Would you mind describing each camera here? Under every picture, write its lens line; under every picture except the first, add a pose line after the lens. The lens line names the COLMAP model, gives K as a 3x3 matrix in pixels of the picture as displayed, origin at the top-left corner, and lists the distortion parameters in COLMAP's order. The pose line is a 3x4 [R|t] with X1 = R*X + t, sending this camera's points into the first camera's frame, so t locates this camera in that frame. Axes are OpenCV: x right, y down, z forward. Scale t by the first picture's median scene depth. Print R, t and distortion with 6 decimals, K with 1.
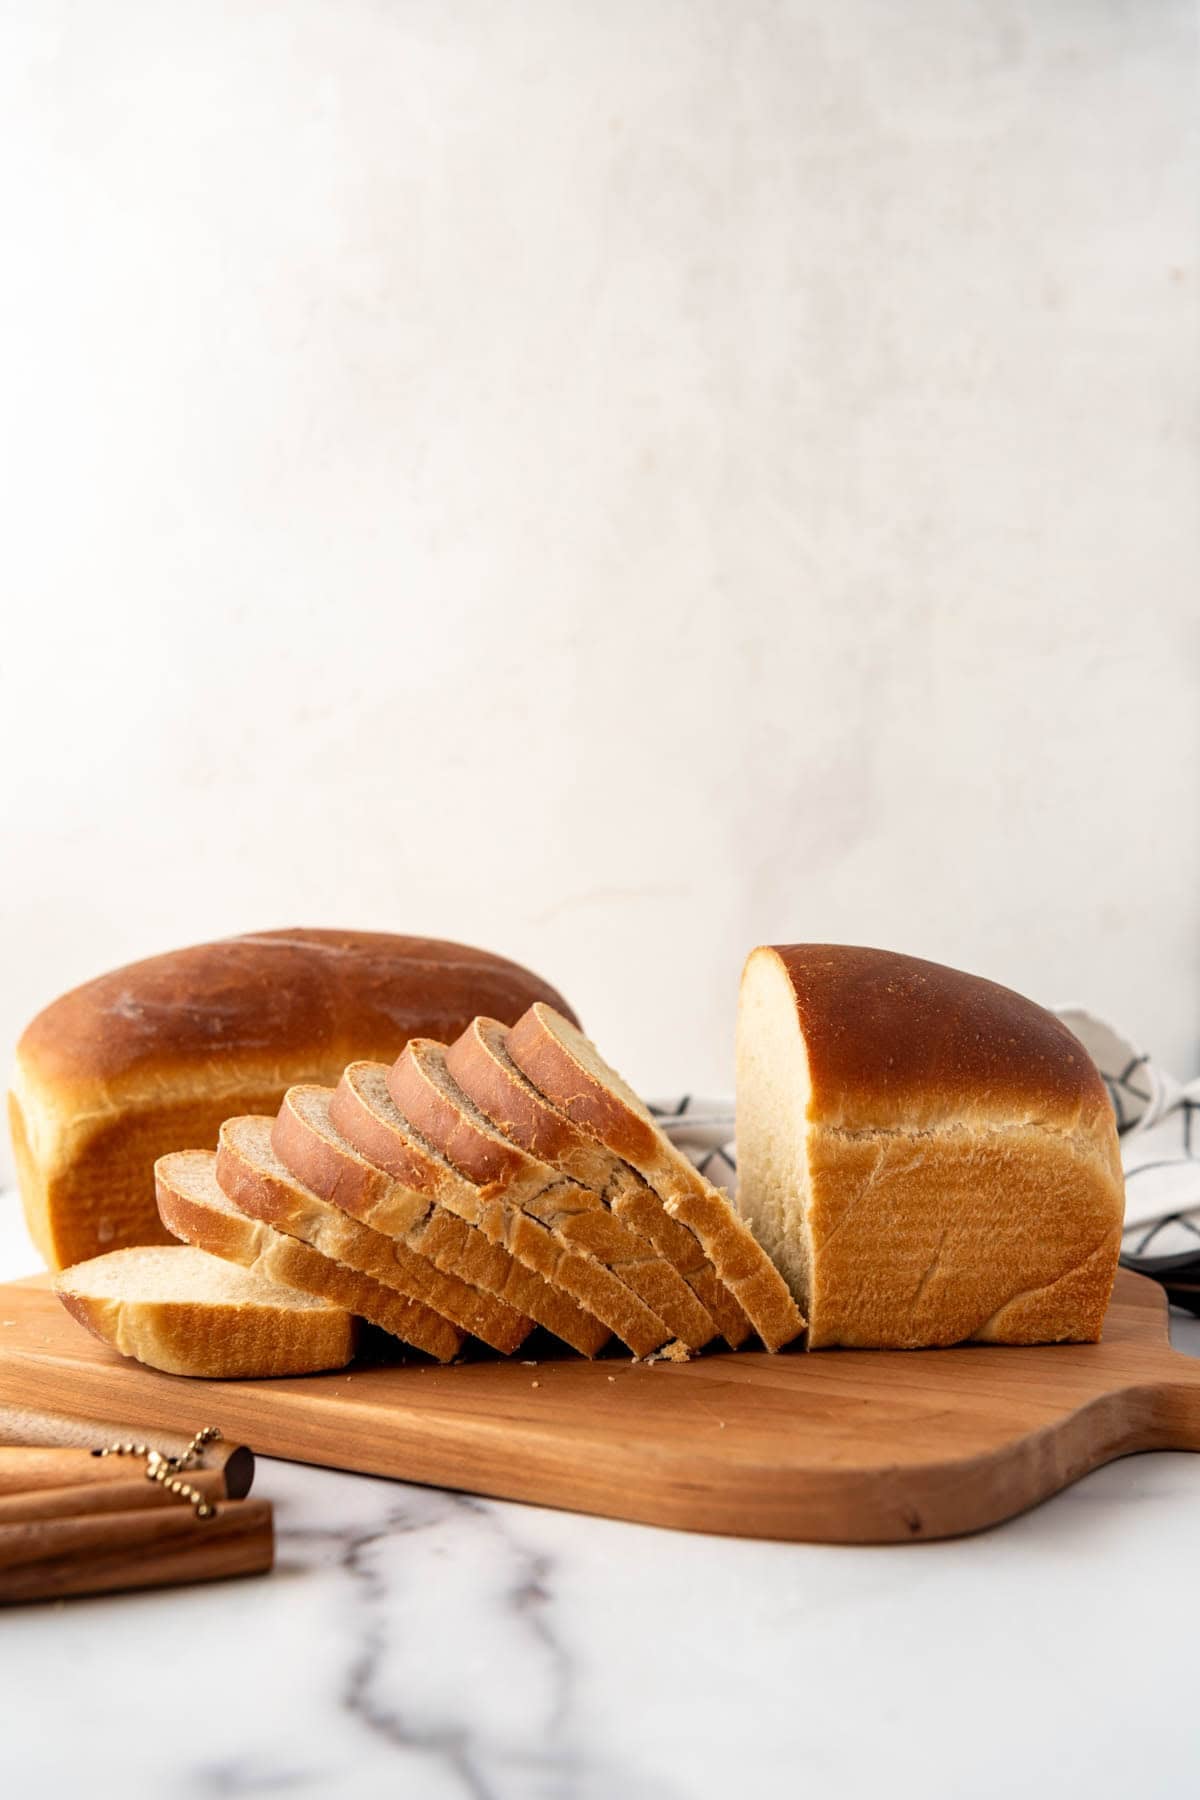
lens RADIAL K [[2198.2, 0, 604.5], [0, 2198.2, 858.0], [0, 0, 1]] dist [0.008903, -0.040023]
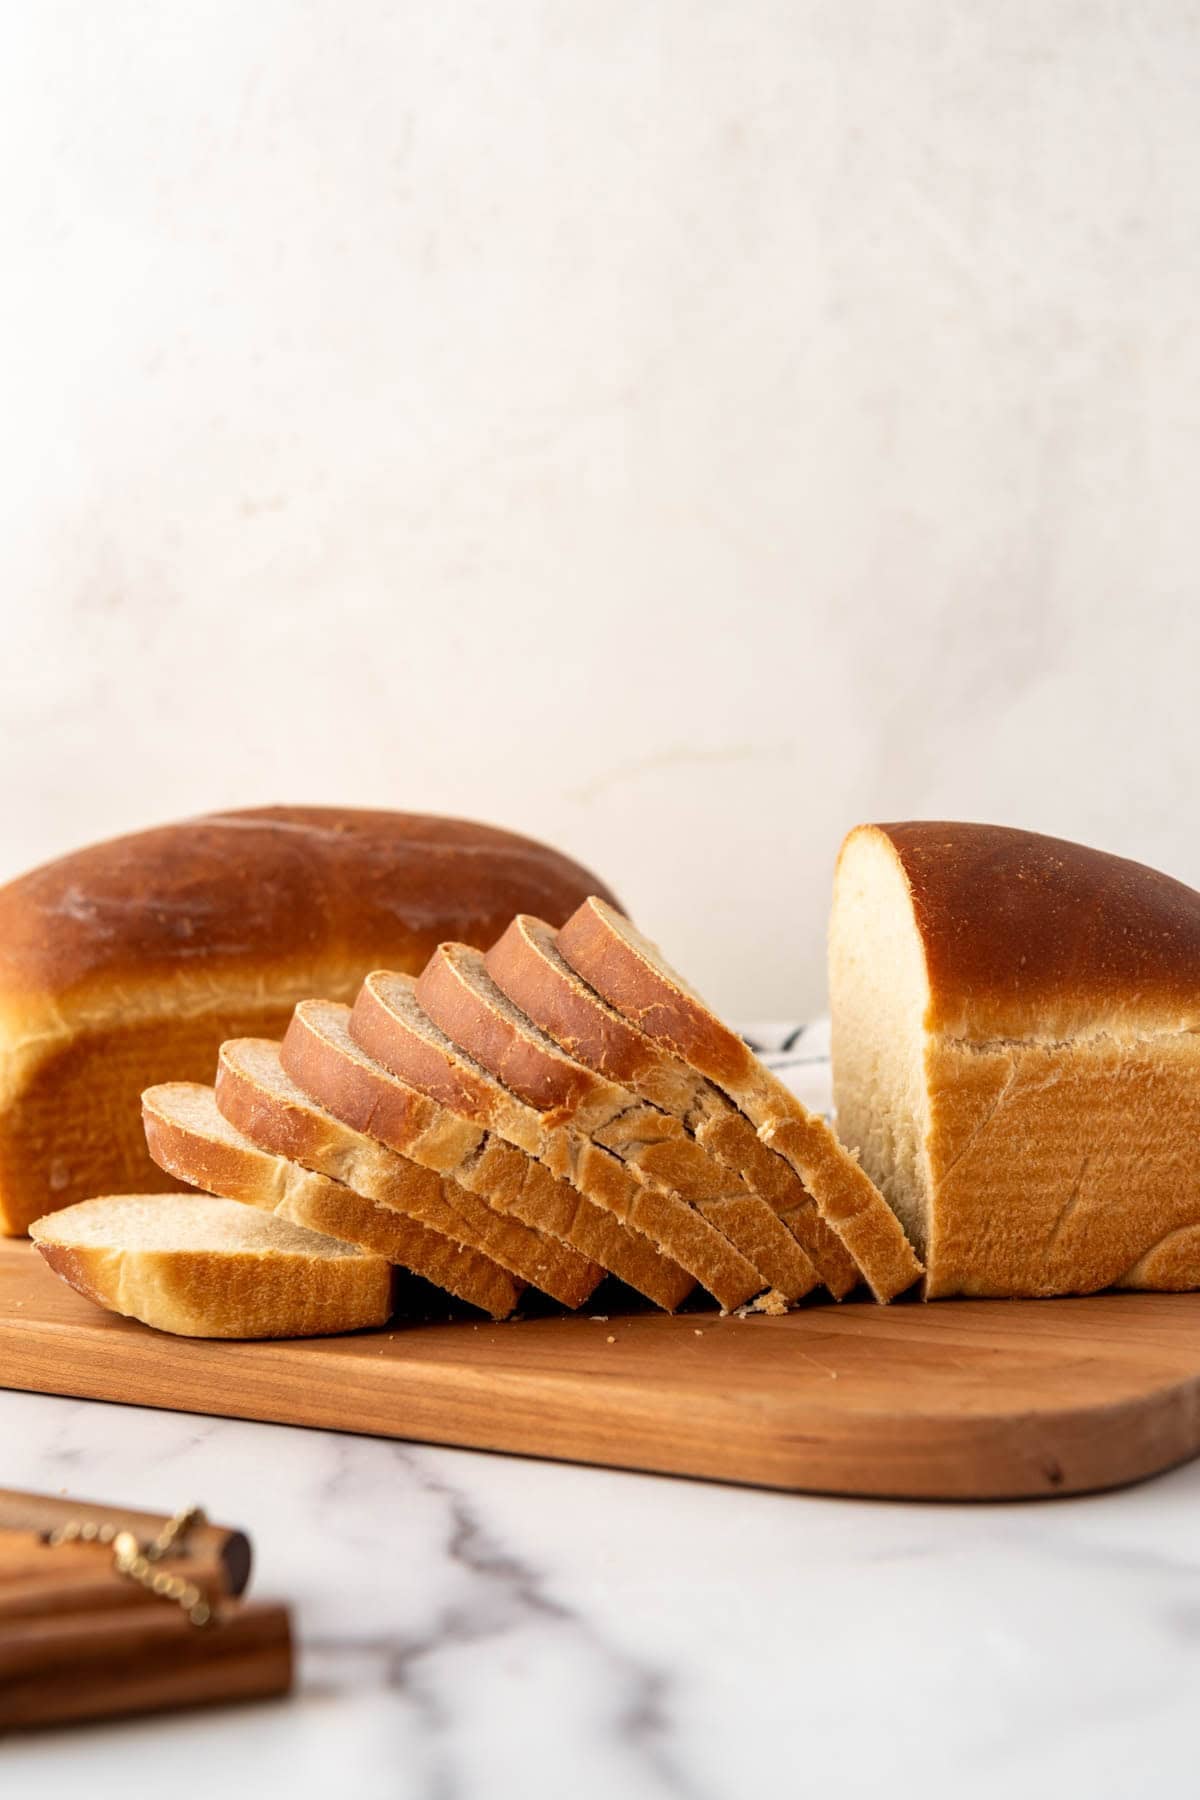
lens RADIAL K [[3116.8, 0, 629.0], [0, 3116.8, 942.4], [0, 0, 1]] dist [-0.000848, 0.012263]
pose [[0.999864, -0.012112, 0.011234, -0.034804], [0.011144, 0.996521, 0.082591, -0.015199], [-0.012195, -0.082454, 0.996520, -0.193232]]
